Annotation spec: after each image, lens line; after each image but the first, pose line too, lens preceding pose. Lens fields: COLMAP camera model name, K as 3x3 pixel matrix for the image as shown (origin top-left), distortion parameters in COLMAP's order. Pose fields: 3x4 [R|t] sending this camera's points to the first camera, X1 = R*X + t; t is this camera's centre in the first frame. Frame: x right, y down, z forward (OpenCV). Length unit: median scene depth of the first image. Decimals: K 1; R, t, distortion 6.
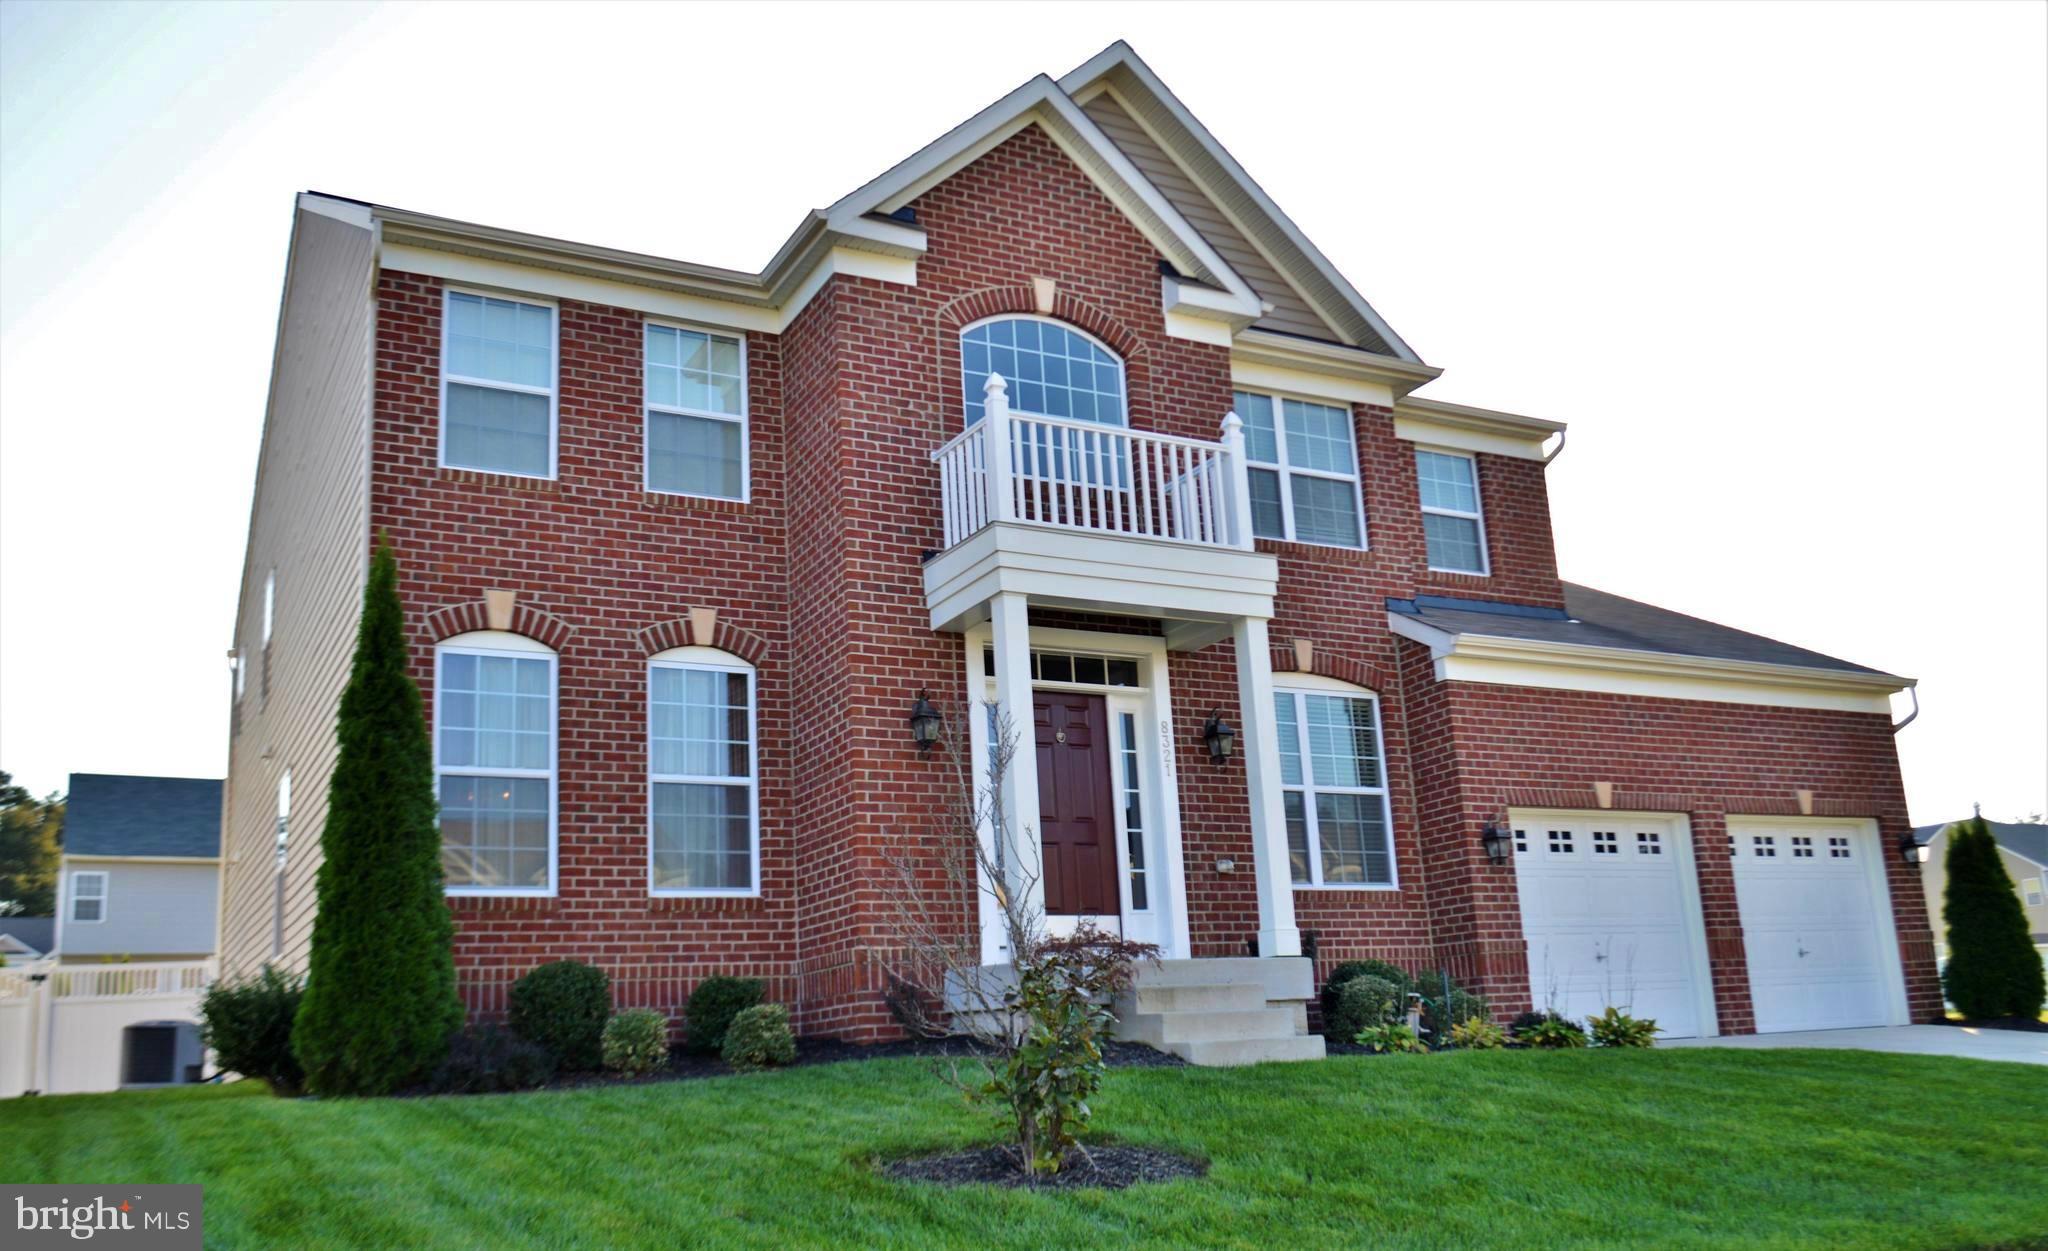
lens RADIAL K [[1692.8, 0, 1020.4], [0, 1692.8, 687.1], [0, 0, 1]] dist [-0.021186, 0.002699]
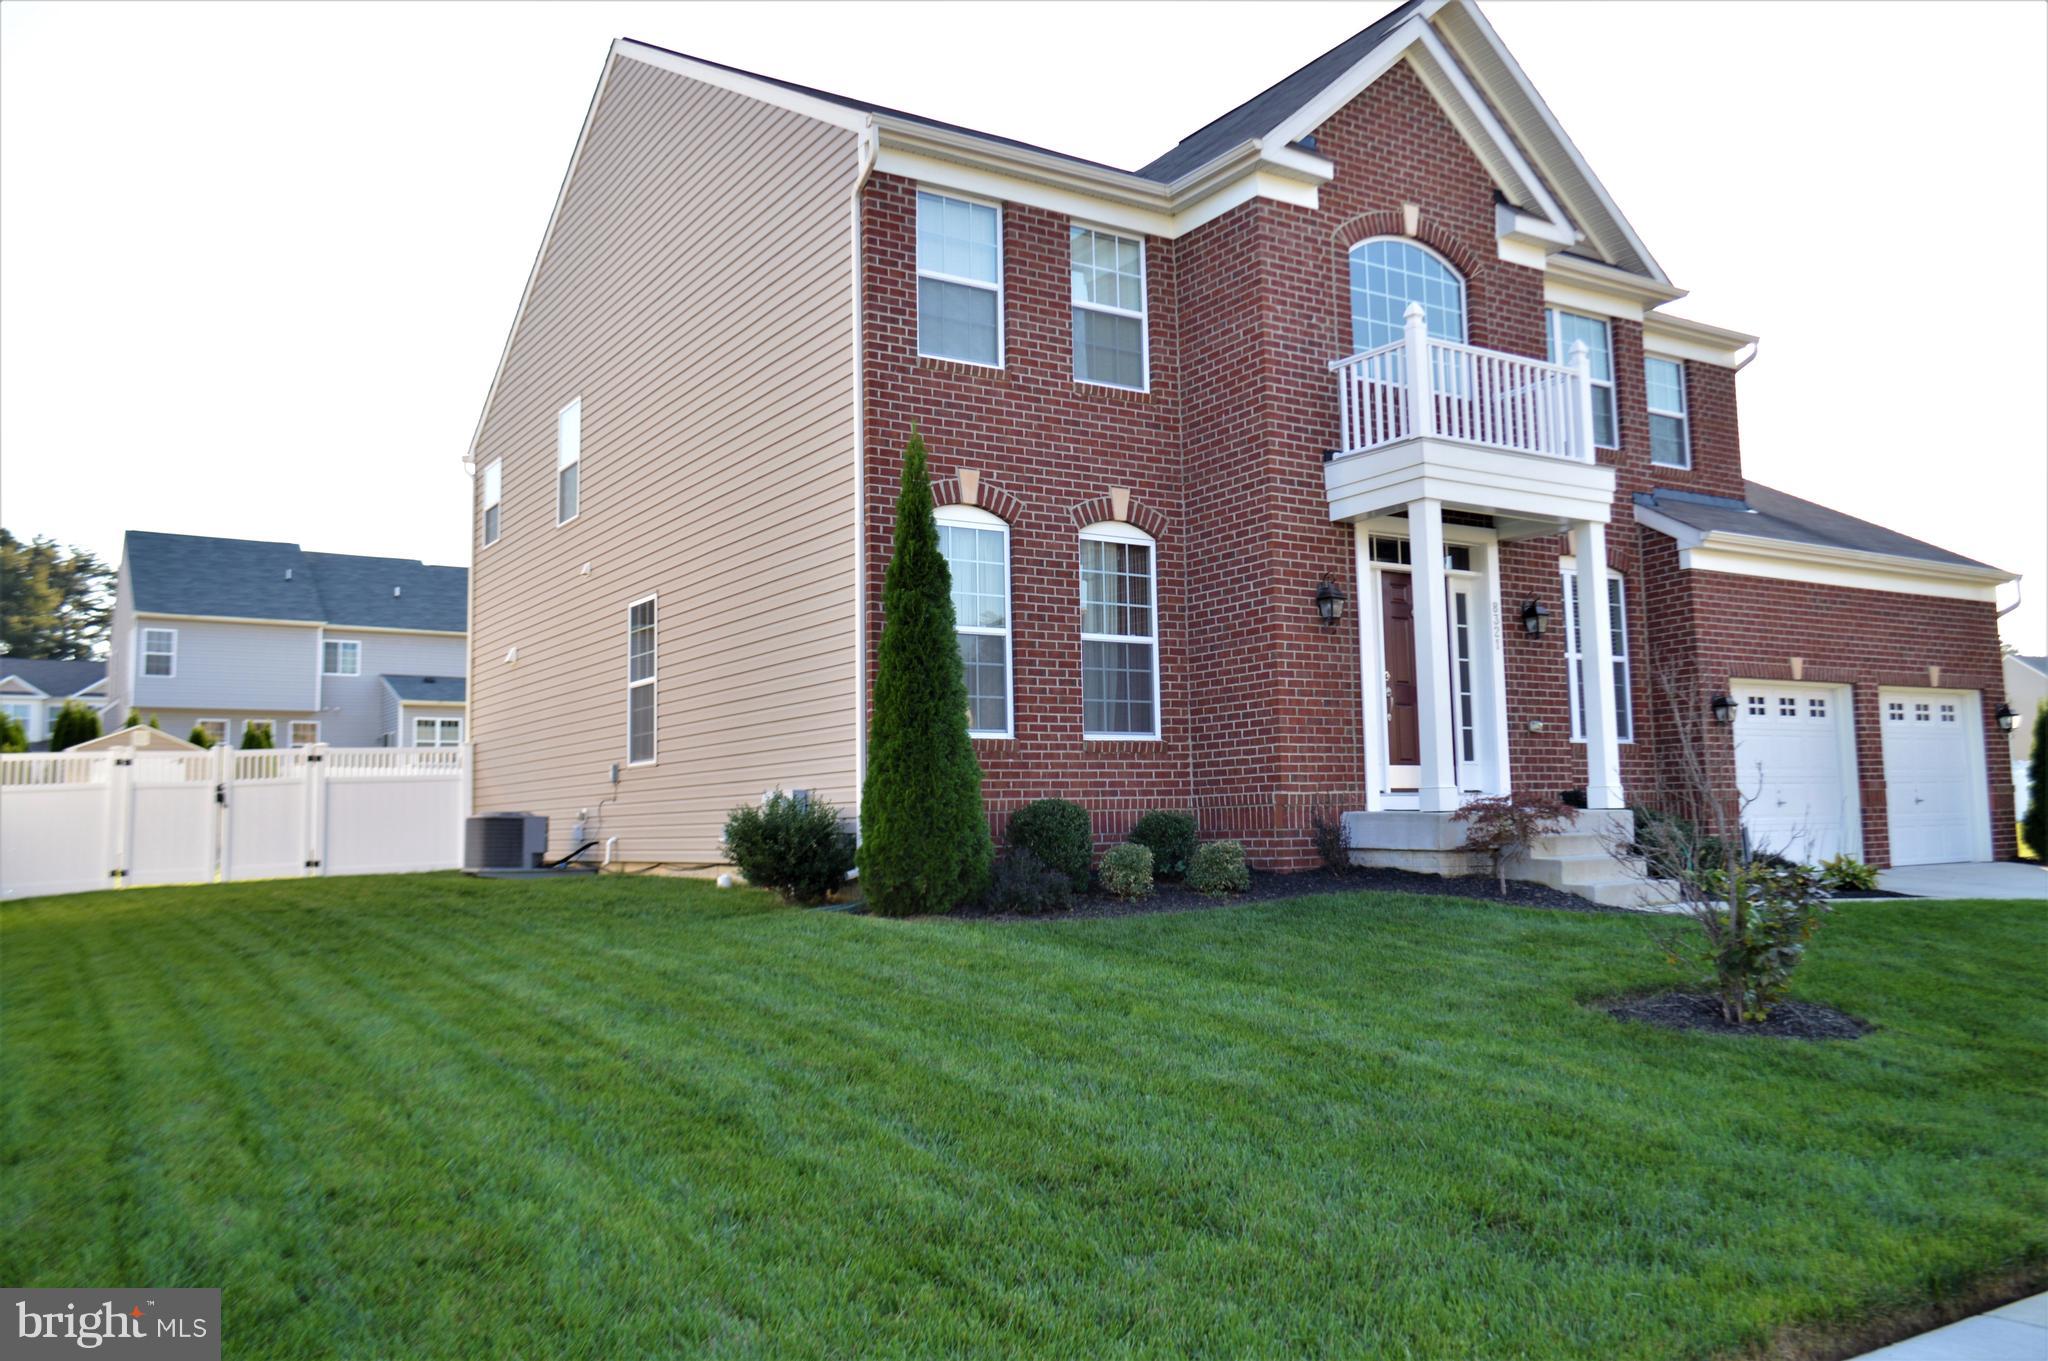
lens RADIAL K [[1592.9, 0, 1049.7], [0, 1592.9, 659.2], [0, 0, 1]] dist [-0.024119, 0.005790]
pose [[0.995824, 0.040563, 0.081790, -0.314062], [-0.050008, 0.991877, 0.116957, -0.054666], [-0.076381, -0.120559, 0.989763, -0.071601]]
